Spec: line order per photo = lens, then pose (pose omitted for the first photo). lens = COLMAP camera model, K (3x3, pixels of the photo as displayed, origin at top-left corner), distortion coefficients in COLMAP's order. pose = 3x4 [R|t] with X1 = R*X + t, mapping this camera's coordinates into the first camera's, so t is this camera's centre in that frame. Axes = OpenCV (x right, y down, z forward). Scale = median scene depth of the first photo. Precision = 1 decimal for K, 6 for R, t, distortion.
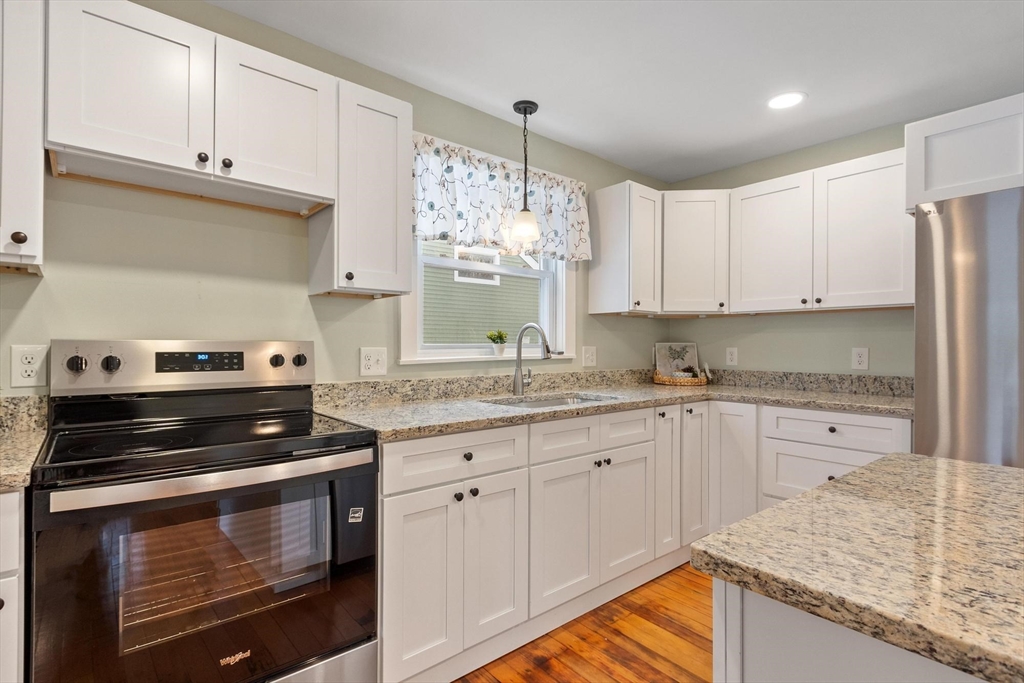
lens RADIAL K [[496.4, 0, 511.0], [0, 496.4, 345.4], [0, 0, 1]] dist [-0.000296, 0.000291]
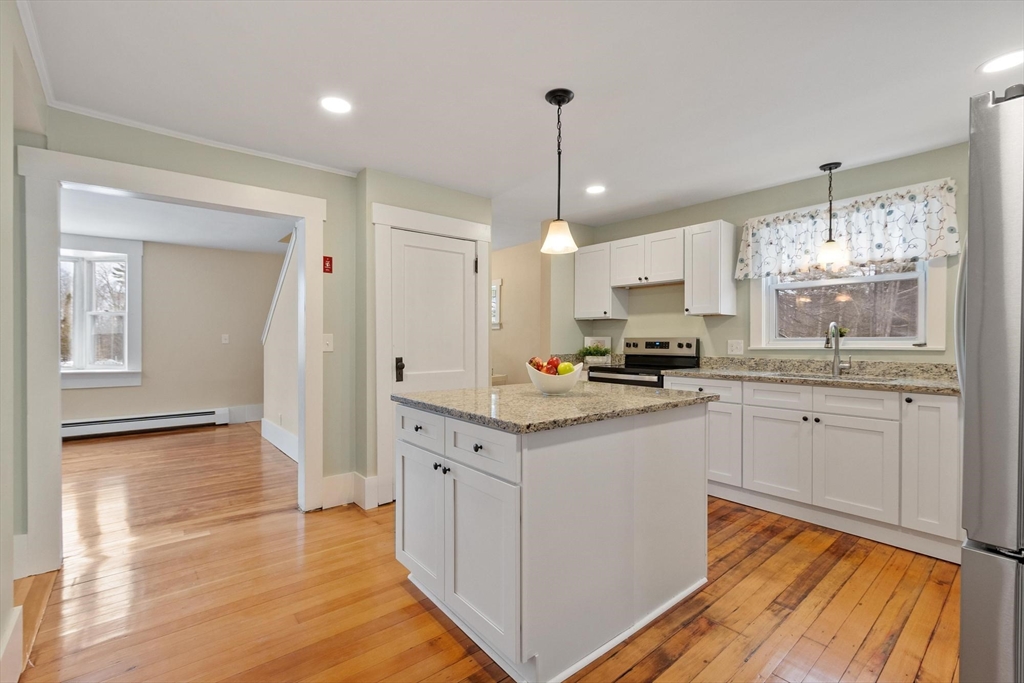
lens RADIAL K [[450.3, 0, 505.5], [0, 450.3, 342.8], [0, 0, 1]] dist [-0.001346, -0.000281]
pose [[-0.005305, 0.002405, -0.999983, 1.449876], [0.000975, 0.999997, 0.002400, 0.009351], [0.999985, -0.000962, -0.005307, 0.113918]]
